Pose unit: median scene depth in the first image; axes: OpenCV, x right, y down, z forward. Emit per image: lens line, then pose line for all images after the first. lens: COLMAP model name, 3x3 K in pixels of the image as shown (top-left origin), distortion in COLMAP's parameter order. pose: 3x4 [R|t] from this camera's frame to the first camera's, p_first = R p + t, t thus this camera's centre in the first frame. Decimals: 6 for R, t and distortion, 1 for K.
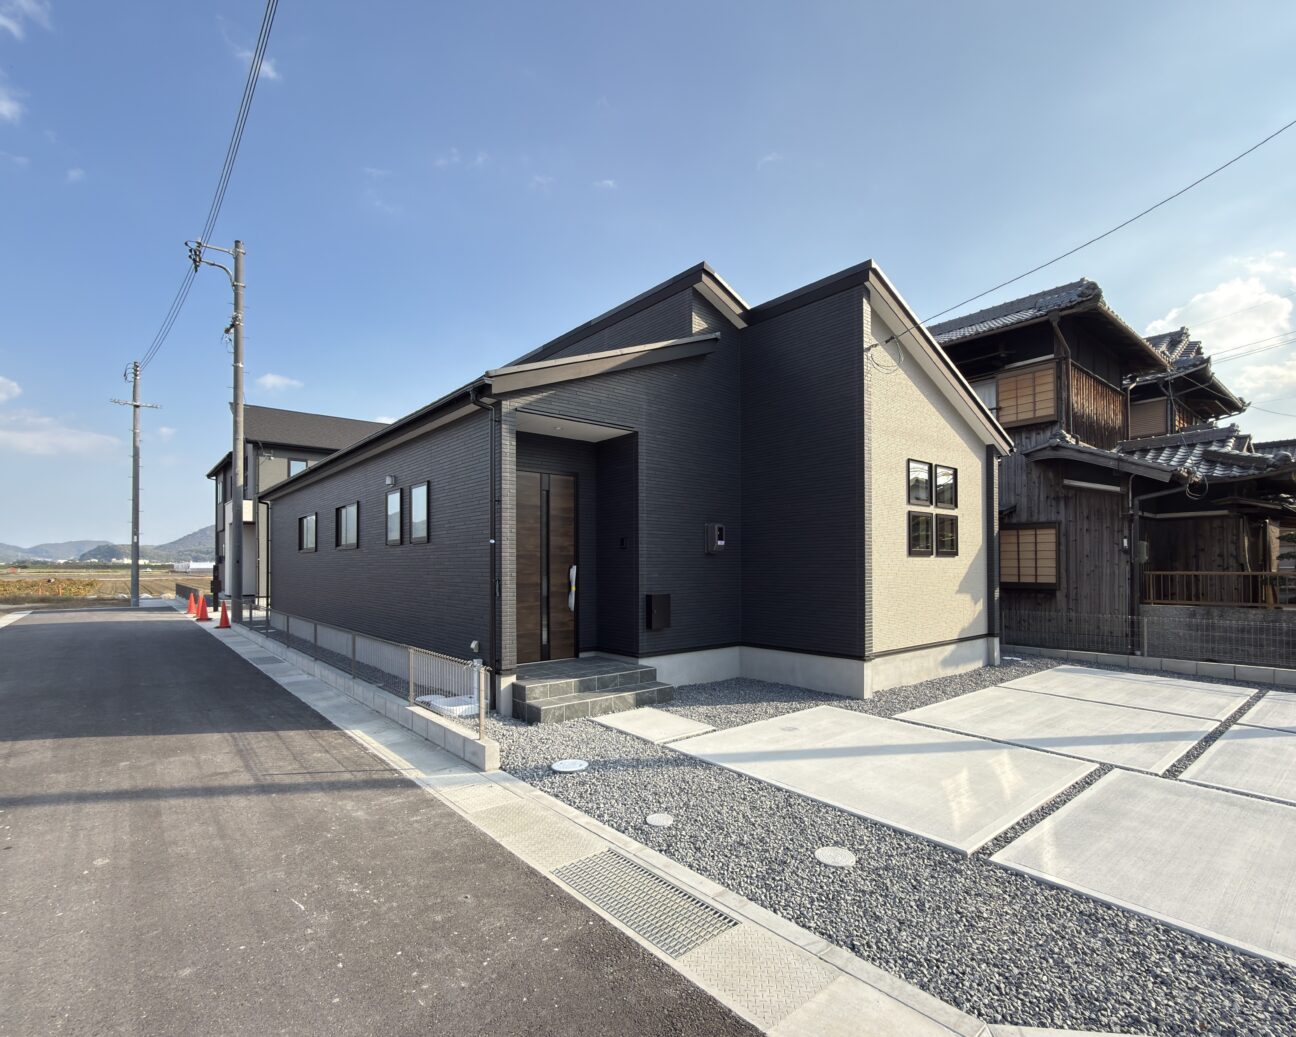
lens RADIAL K [[632.4, 0, 643.8], [0, 632.4, 557.2], [0, 0, 1]] dist [-0.001240, -0.000287]
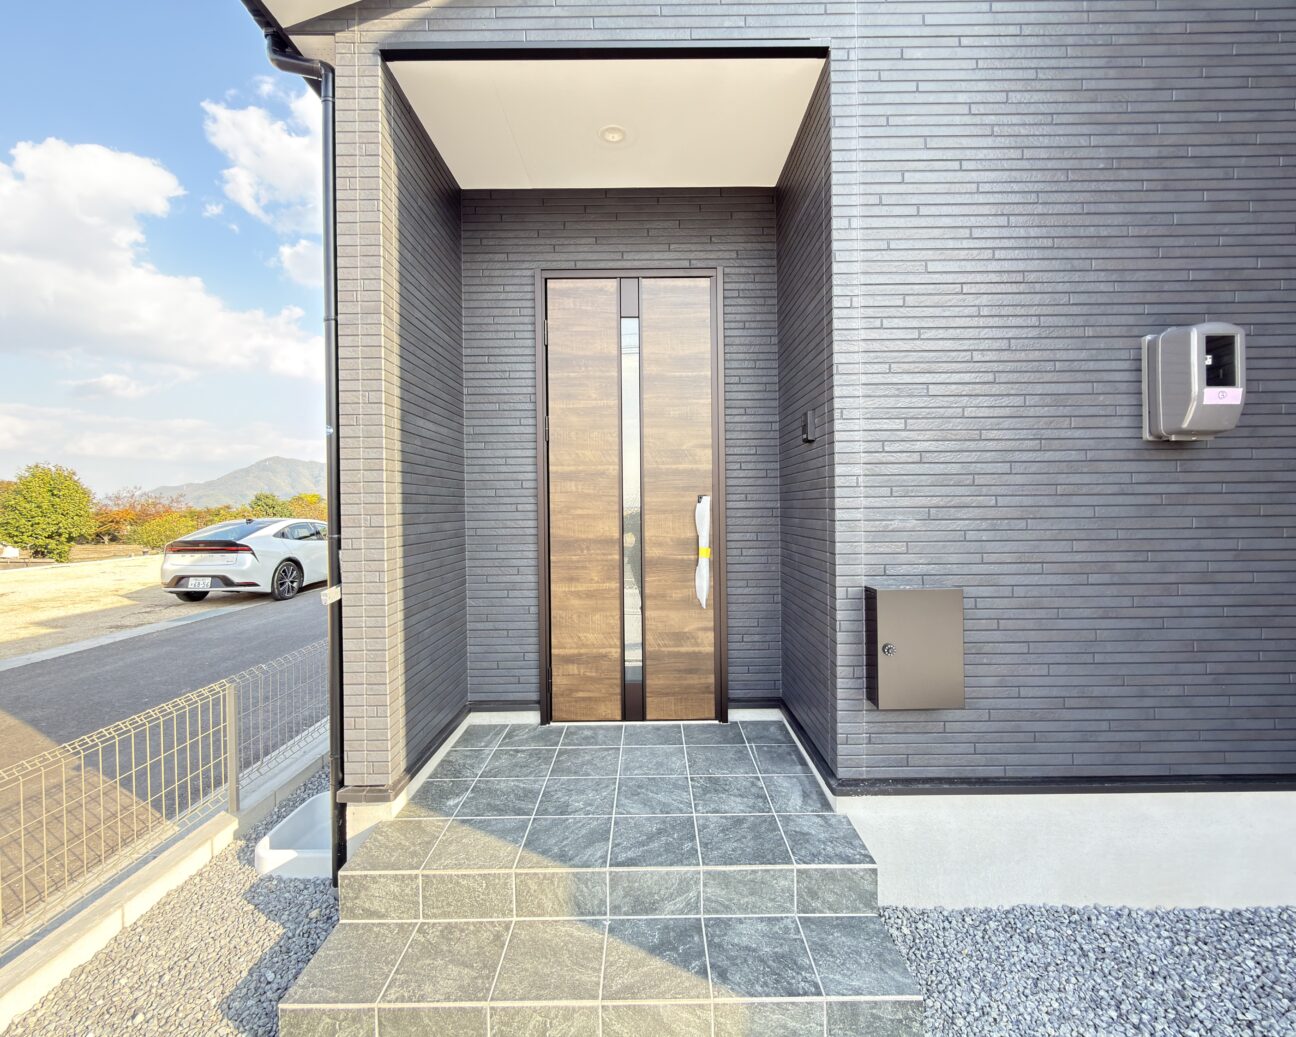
lens RADIAL K [[561.6, 0, 658.3], [0, 561.6, 513.4], [0, 0, 1]] dist [0.007754, -0.000475]
pose [[0.772020, 0.000224, -0.635598, 0.092566], [0.018767, 0.999556, 0.023148, 0.015127], [0.635321, -0.029799, 0.771673, 0.686140]]
